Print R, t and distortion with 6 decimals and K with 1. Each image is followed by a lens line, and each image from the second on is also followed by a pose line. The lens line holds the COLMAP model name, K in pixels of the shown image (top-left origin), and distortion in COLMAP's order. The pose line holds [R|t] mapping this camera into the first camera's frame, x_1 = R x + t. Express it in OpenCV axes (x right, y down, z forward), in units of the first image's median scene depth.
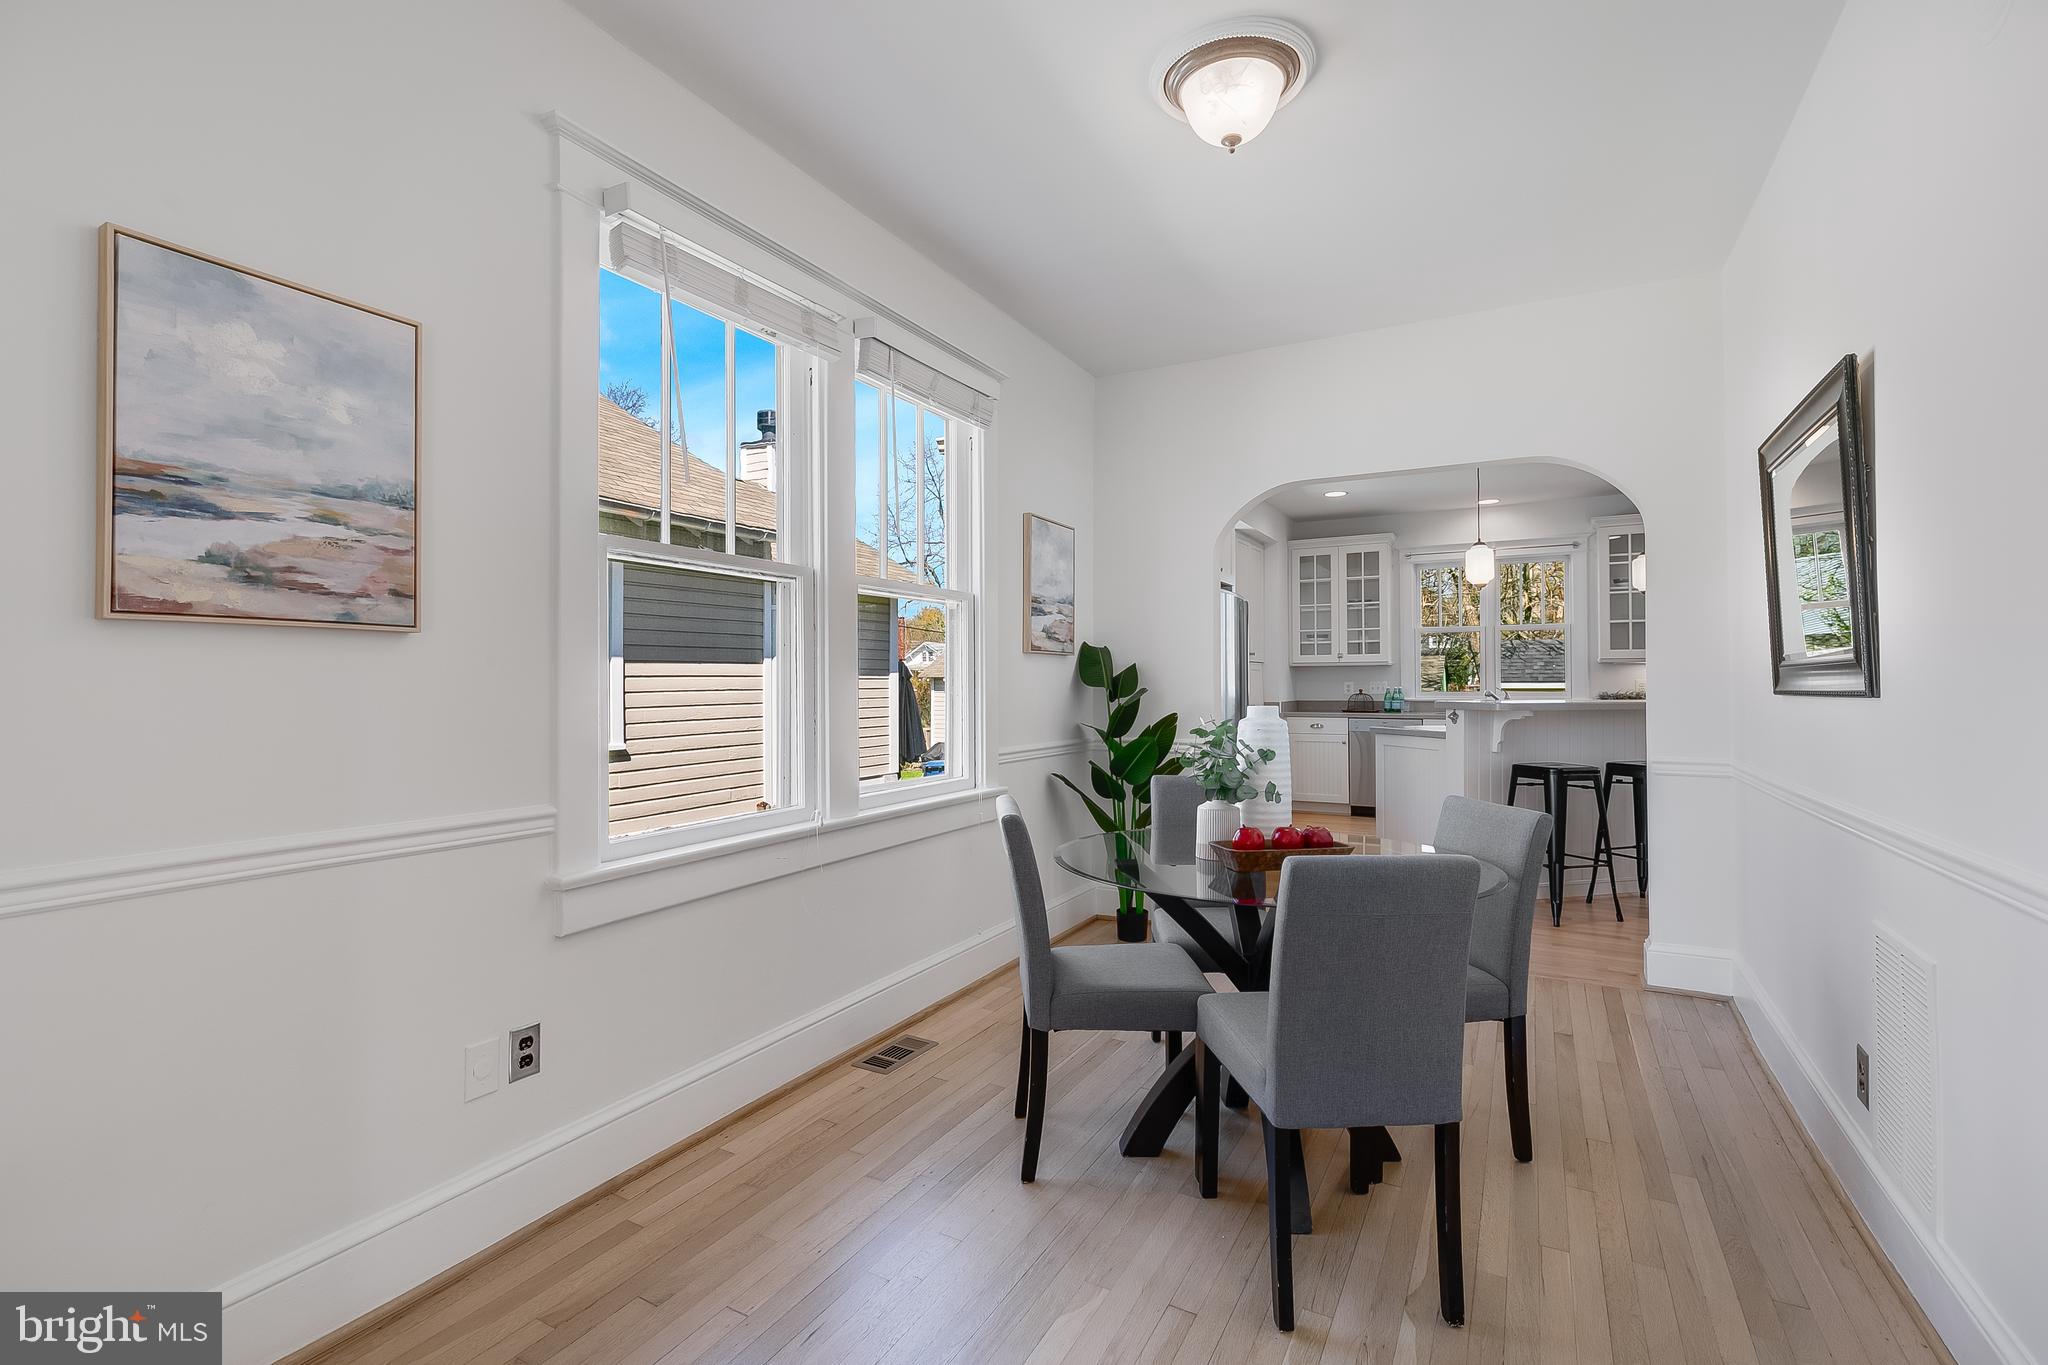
lens RADIAL K [[938.1, 0, 1025.6], [0, 938.1, 676.7], [0, 0, 1]] dist [-0.000459, 0.000011]
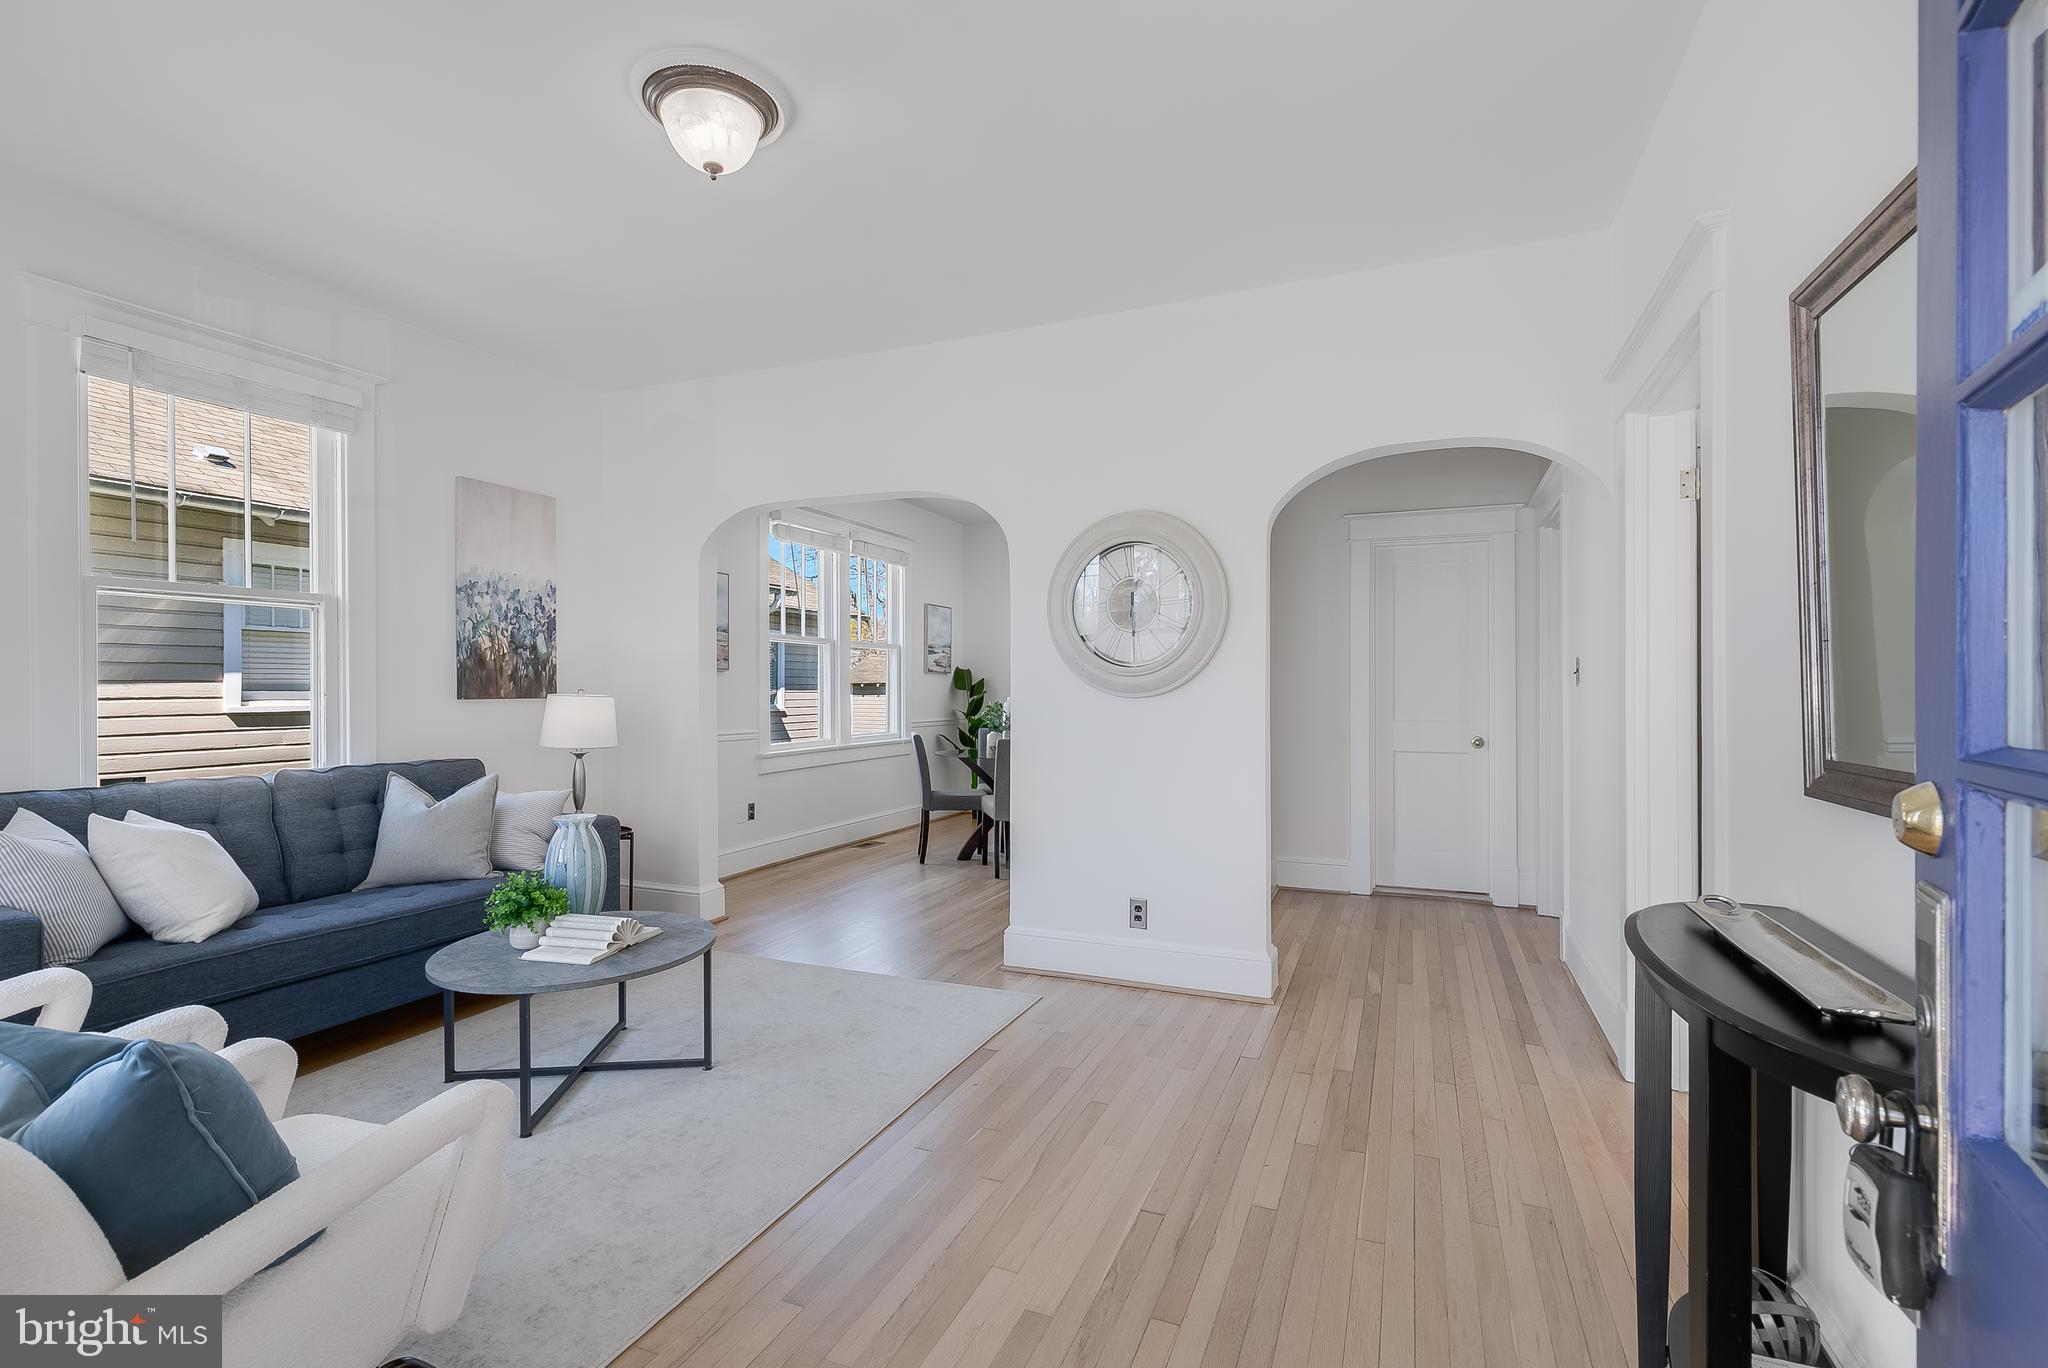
lens RADIAL K [[938.1, 0, 1012.1], [0, 938.1, 689.4], [0, 0, 1]] dist [-0.000459, 0.000011]
pose [[0.996829, 0.004861, 0.079427, 0.025738], [-0.005493, 0.999955, 0.007744, -0.006804], [-0.079386, -0.008156, 0.996811, -1.005642]]
